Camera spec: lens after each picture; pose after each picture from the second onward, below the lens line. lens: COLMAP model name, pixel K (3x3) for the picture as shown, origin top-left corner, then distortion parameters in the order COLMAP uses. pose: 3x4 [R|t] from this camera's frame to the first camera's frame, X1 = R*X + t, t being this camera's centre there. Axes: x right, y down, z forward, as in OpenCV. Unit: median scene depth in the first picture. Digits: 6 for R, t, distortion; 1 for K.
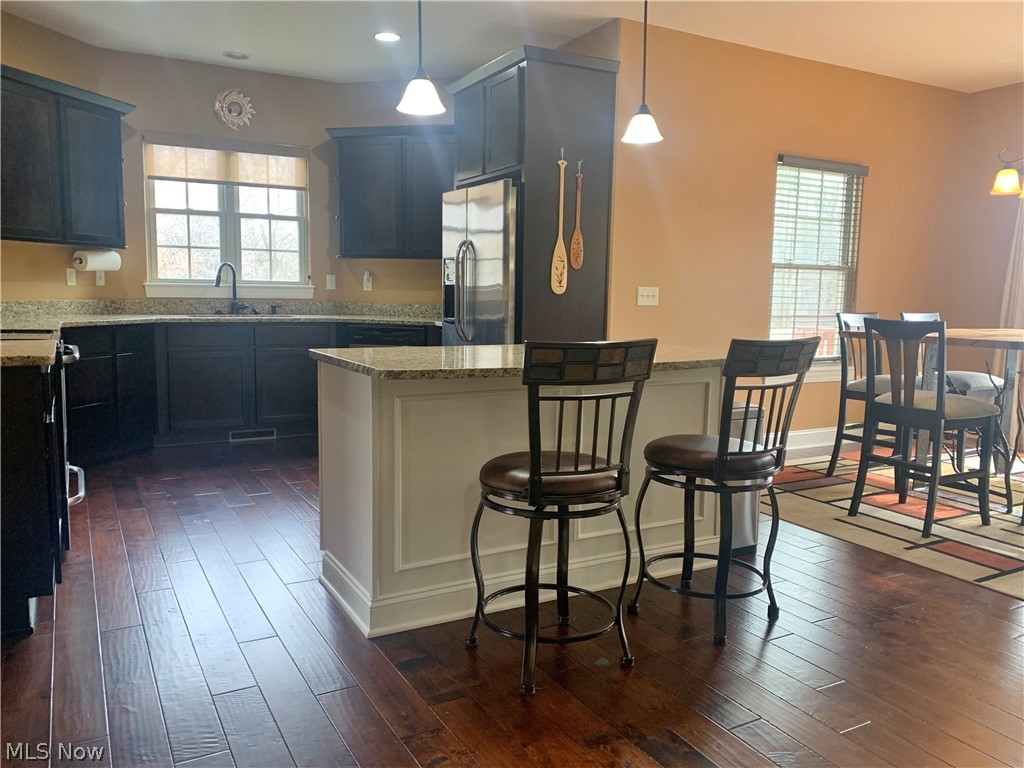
lens RADIAL K [[777.9, 0, 512.0], [0, 777.9, 384.0], [0, 0, 1]] dist [-0.009866, -0.003783]
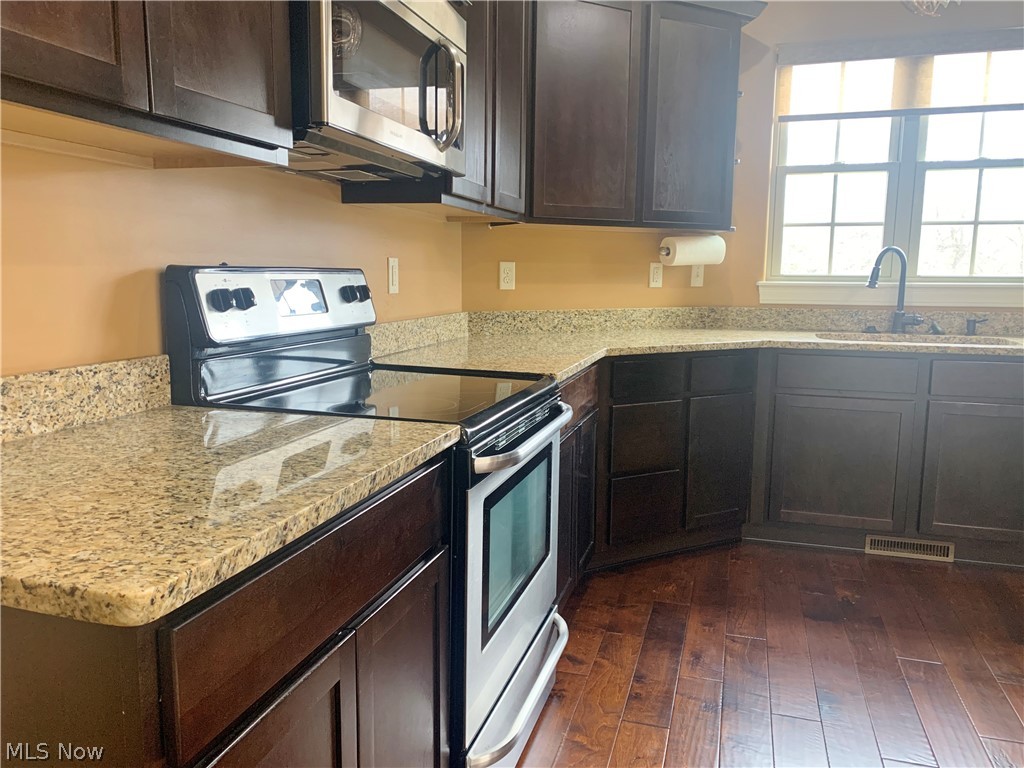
lens RADIAL K [[790.5, 0, 512.0], [0, 790.5, 384.0], [0, 0, 1]] dist [0.026163, -0.000429]
pose [[0.698429, 0.088676, -0.710164, -0.130771], [-0.080506, 0.995731, 0.045158, -0.056617], [0.711137, 0.025633, 0.702586, 0.373197]]
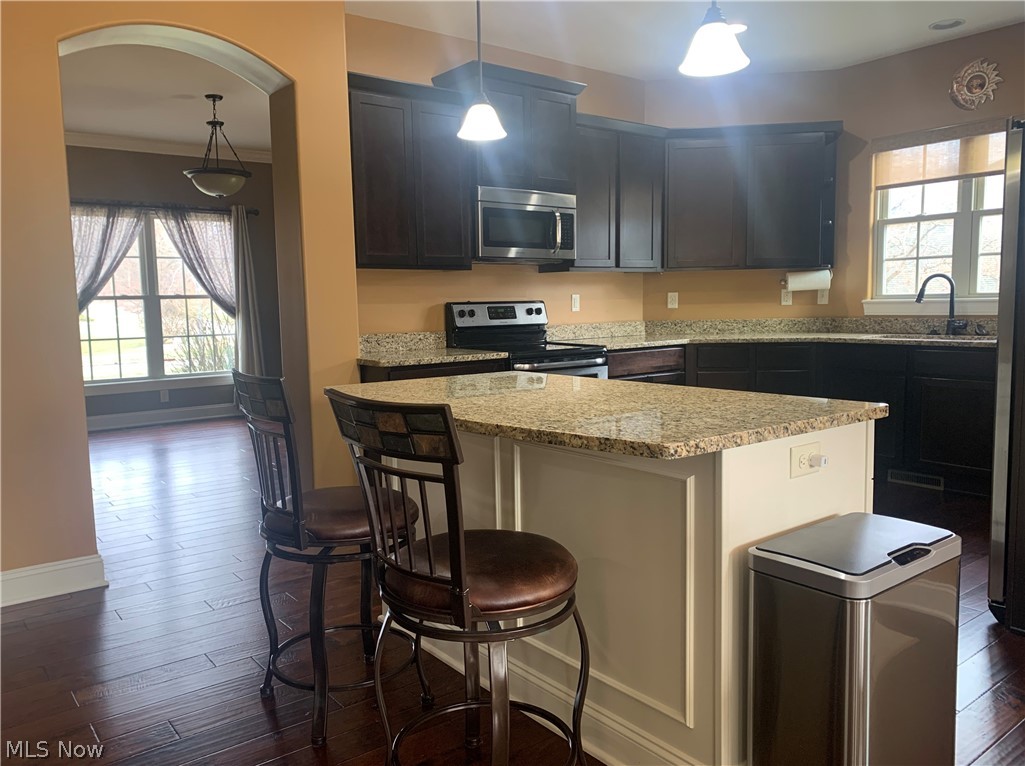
lens RADIAL K [[791.3, 0, 512.5], [0, 791.3, 383.0], [0, 0, 1]] dist [0.026163, -0.000429]
pose [[0.157913, 0.085313, -0.983761, 0.430473], [-0.094699, 0.992977, 0.070911, -0.056643], [0.982902, 0.081963, 0.164883, 0.415912]]
